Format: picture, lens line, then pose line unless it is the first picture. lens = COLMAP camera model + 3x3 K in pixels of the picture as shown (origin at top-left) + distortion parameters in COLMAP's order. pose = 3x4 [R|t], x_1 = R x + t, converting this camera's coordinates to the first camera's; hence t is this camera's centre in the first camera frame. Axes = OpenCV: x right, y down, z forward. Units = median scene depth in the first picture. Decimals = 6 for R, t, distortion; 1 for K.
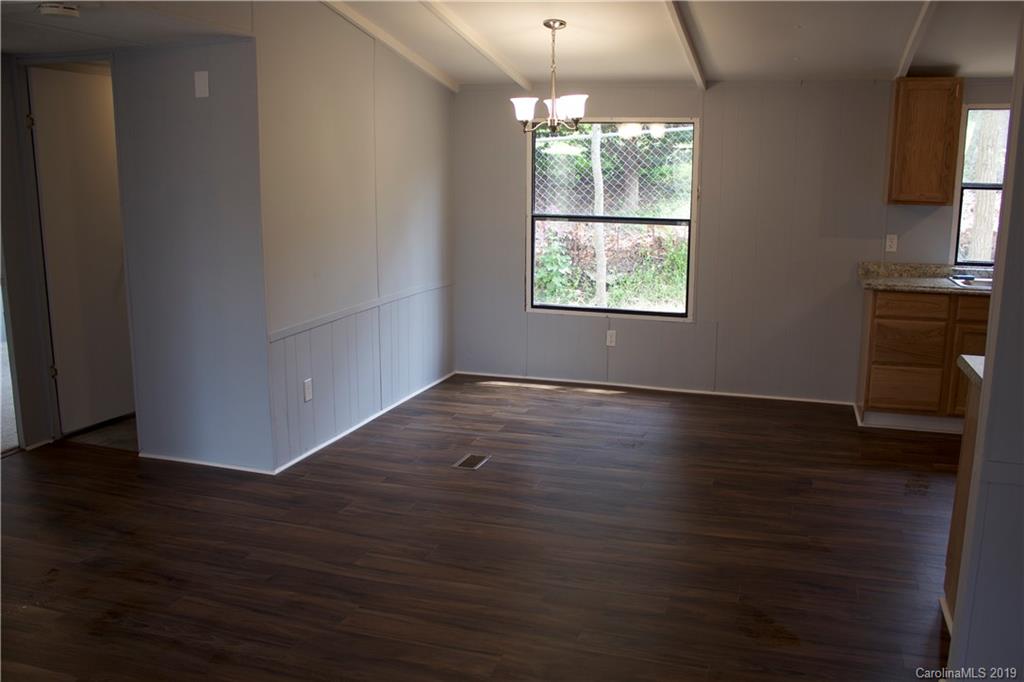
lens RADIAL K [[868.7, 0, 512.0], [0, 868.7, 341.0], [0, 0, 1]] dist [-0.155232, 0.139816]
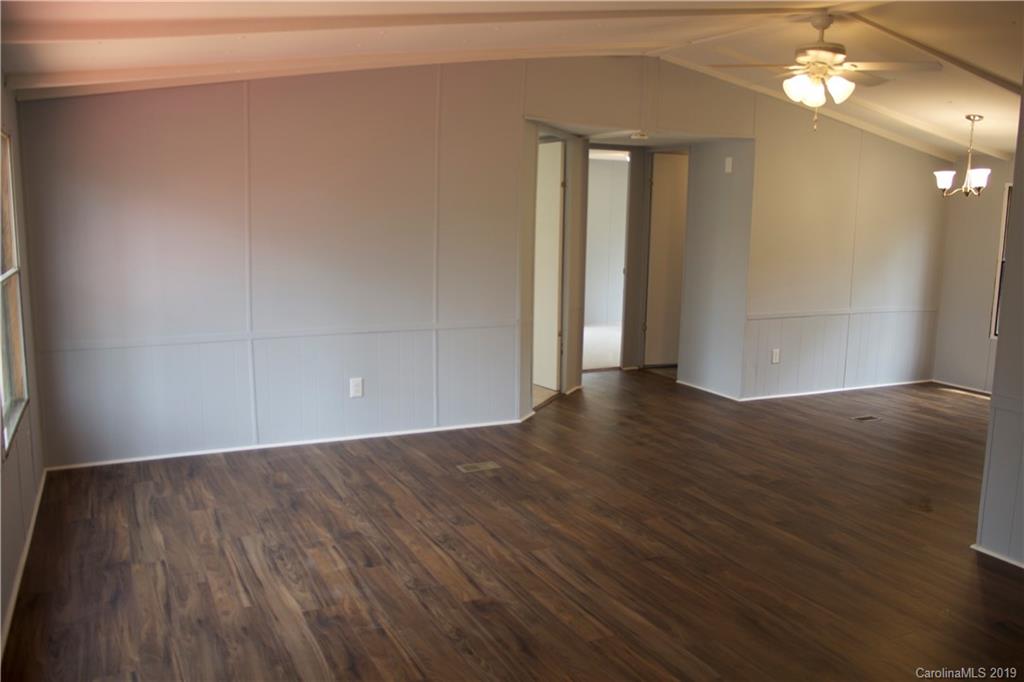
lens RADIAL K [[868.7, 0, 512.0], [0, 868.7, 341.0], [0, 0, 1]] dist [-0.155232, 0.139816]
pose [[0.691751, 0.120764, -0.711967, 0.535868], [-0.158943, 0.987202, 0.013020, 0.085016], [0.704427, 0.104155, 0.702092, -0.434736]]
